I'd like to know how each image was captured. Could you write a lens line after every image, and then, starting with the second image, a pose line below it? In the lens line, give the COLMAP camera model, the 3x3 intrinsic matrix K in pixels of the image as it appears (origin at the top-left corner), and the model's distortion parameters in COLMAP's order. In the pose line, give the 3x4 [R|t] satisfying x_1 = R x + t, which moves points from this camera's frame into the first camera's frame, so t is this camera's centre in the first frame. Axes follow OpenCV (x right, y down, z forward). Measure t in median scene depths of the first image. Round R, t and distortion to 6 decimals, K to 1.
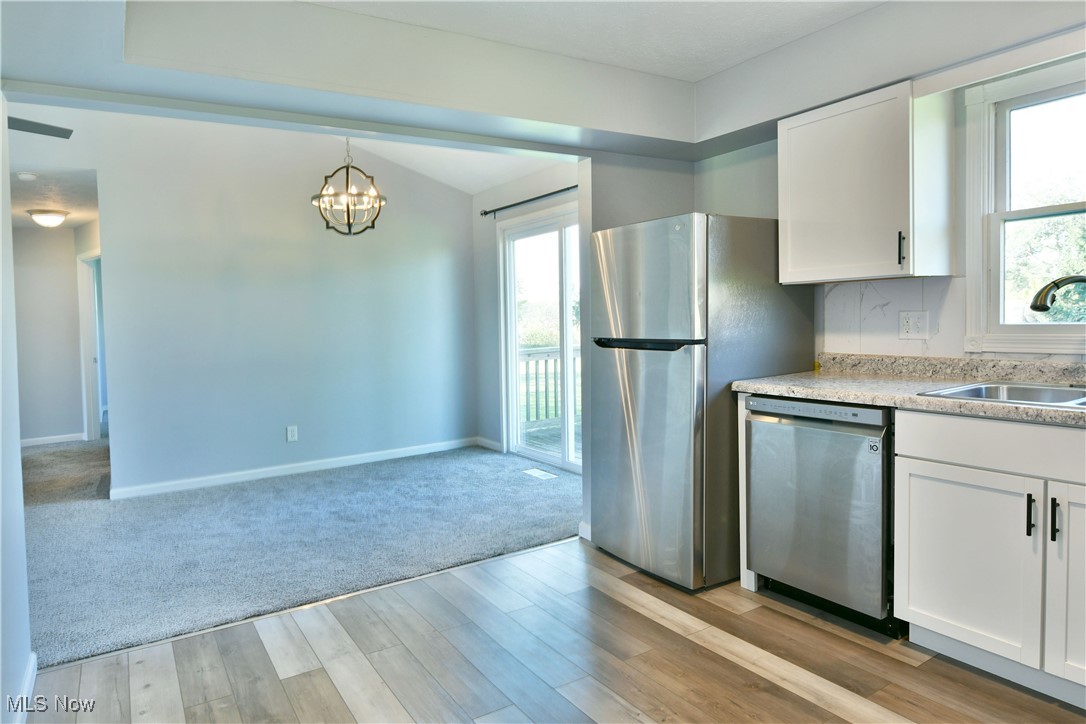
lens RADIAL K [[668.6, 0, 549.0], [0, 668.6, 328.7], [0, 0, 1]] dist [-0.013998, -0.006433]
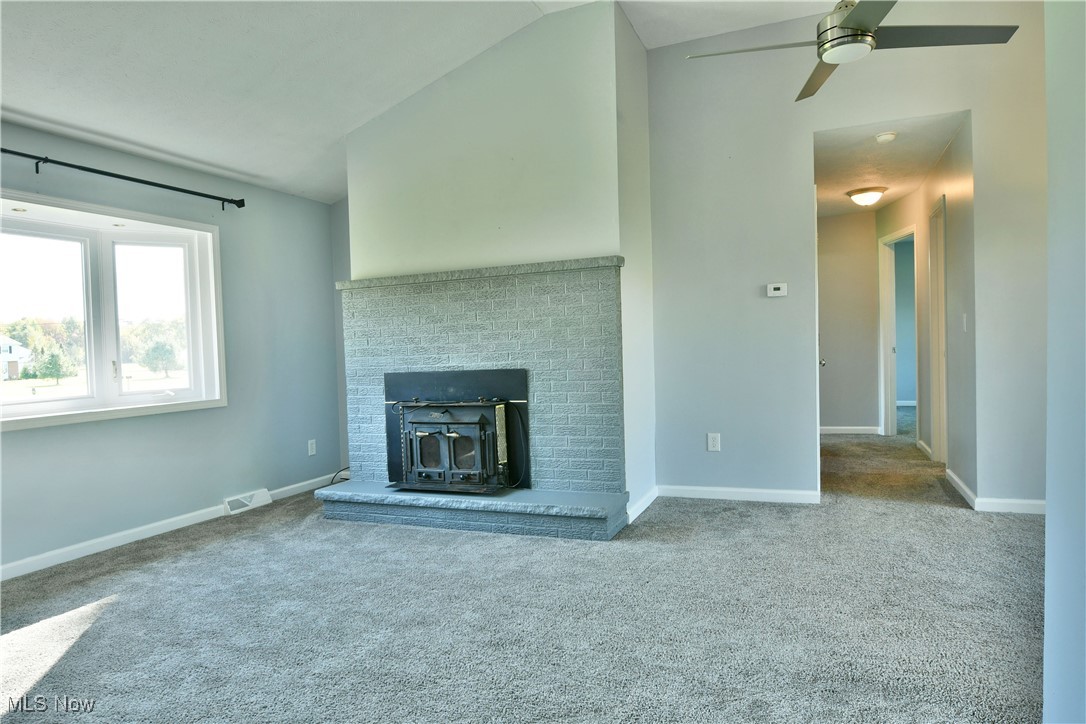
lens RADIAL K [[668.6, 0, 544.1], [0, 668.6, 348.0], [0, 0, 1]] dist [-0.013998, -0.006433]
pose [[0.573205, 0.017059, -0.819234, -0.273750], [-0.002232, 0.999812, 0.019257, 0.037933], [0.819409, -0.009209, 0.573135, 0.080224]]
